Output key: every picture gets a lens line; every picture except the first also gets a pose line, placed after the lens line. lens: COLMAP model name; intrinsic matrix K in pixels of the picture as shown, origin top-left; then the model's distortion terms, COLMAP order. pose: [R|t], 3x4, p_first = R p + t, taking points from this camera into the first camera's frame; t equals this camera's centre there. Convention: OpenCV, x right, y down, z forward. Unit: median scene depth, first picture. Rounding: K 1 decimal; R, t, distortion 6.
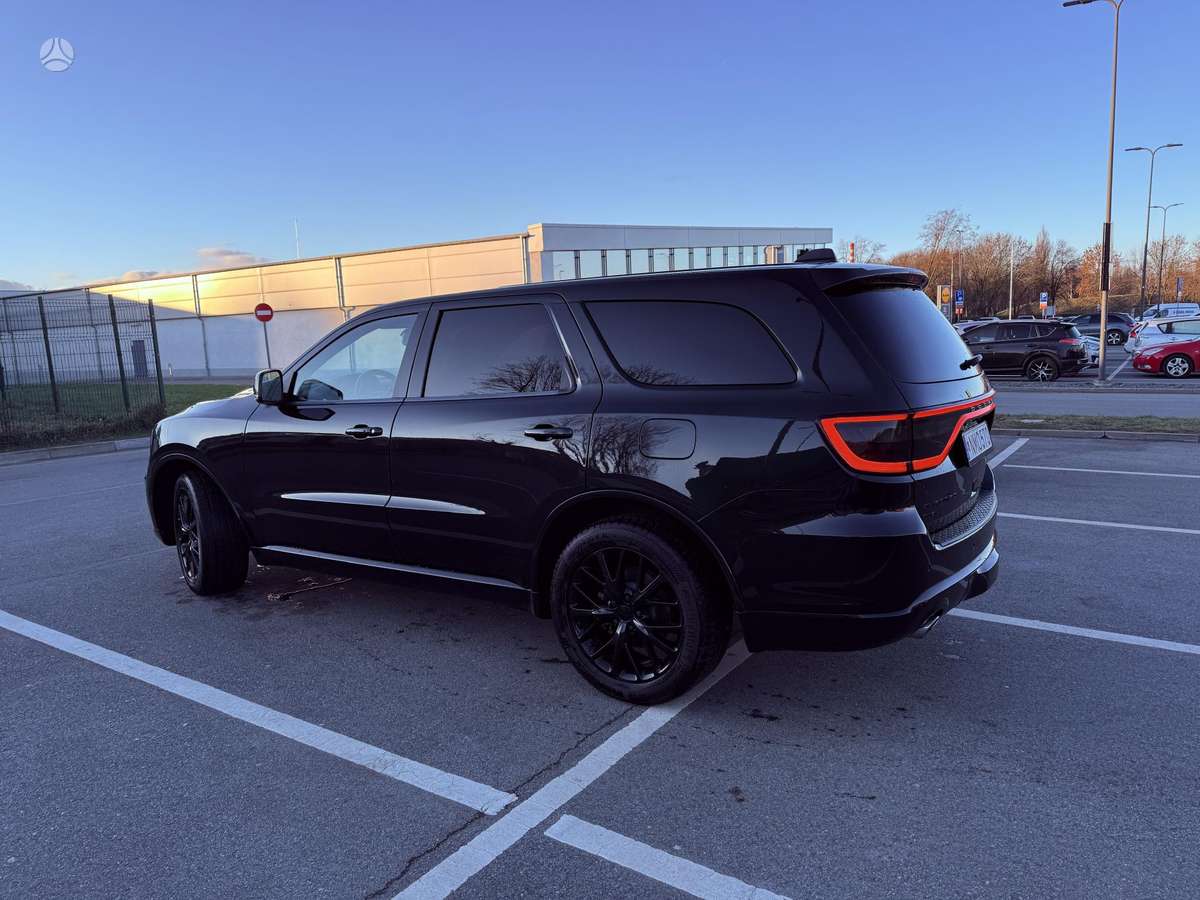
lens RADIAL K [[847.0, 0, 612.0], [0, 847.0, 445.1], [0, 0, 1]] dist [0.095277, -0.127684]
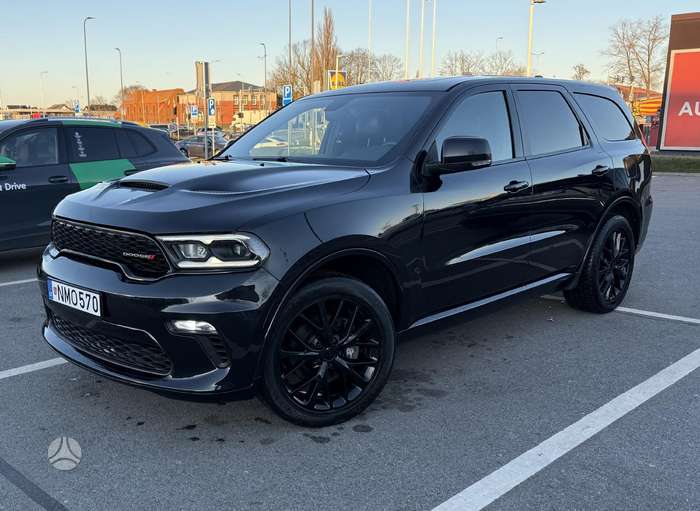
lens RADIAL K [[694.4, 0, 266.9], [0, 694.4, 277.8], [0, 0, 1]] dist [0.107629, -0.146652]
pose [[0.233745, -0.170410, 0.957248, -1.733653], [0.129827, 0.981175, 0.142968, -0.100364], [-0.963591, 0.090858, 0.251468, 1.396235]]
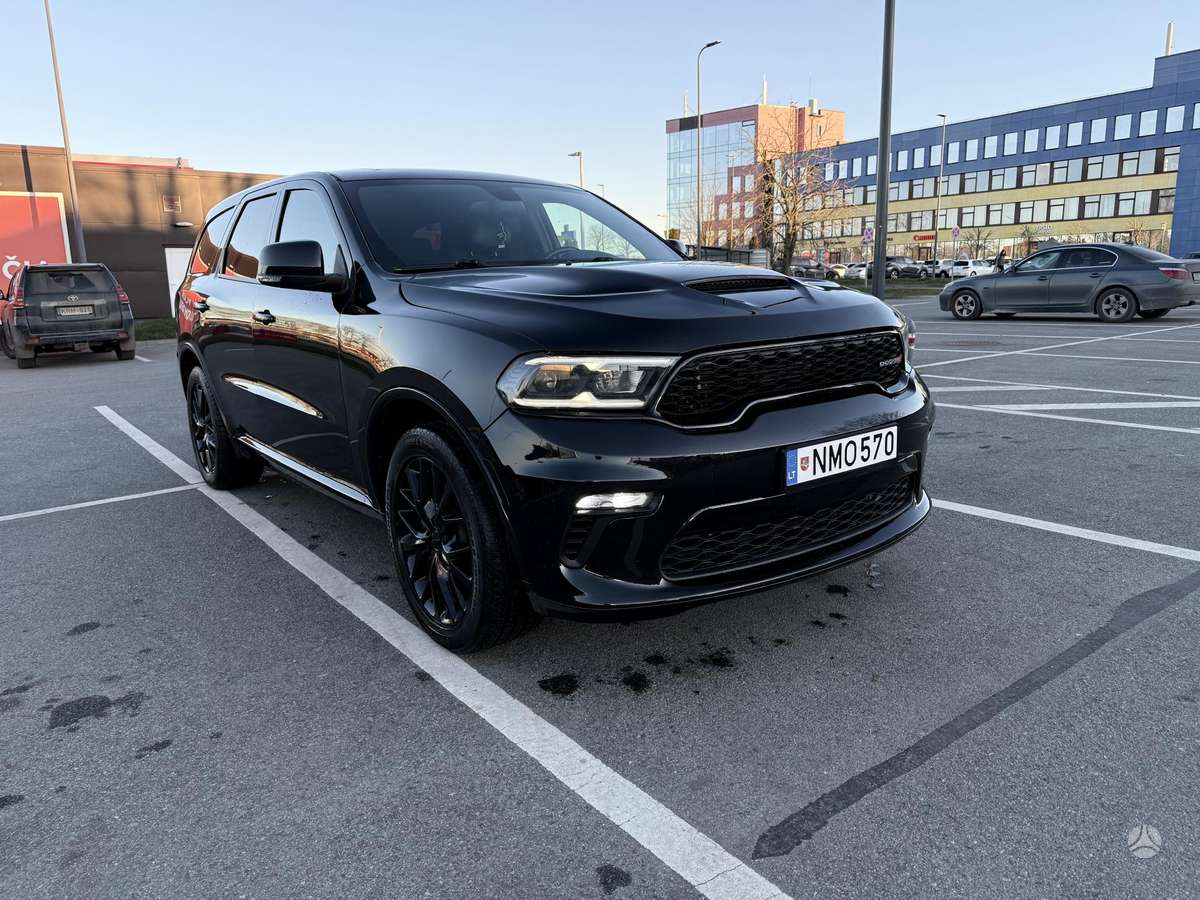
lens RADIAL K [[847.0, 0, 612.0], [0, 847.0, 445.1], [0, 0, 1]] dist [0.095277, -0.127684]
pose [[-0.948971, -0.003819, 0.315340, -0.865055], [0.098247, 0.946585, 0.307123, -0.231053], [-0.299669, 0.322432, -0.897907, 2.692680]]
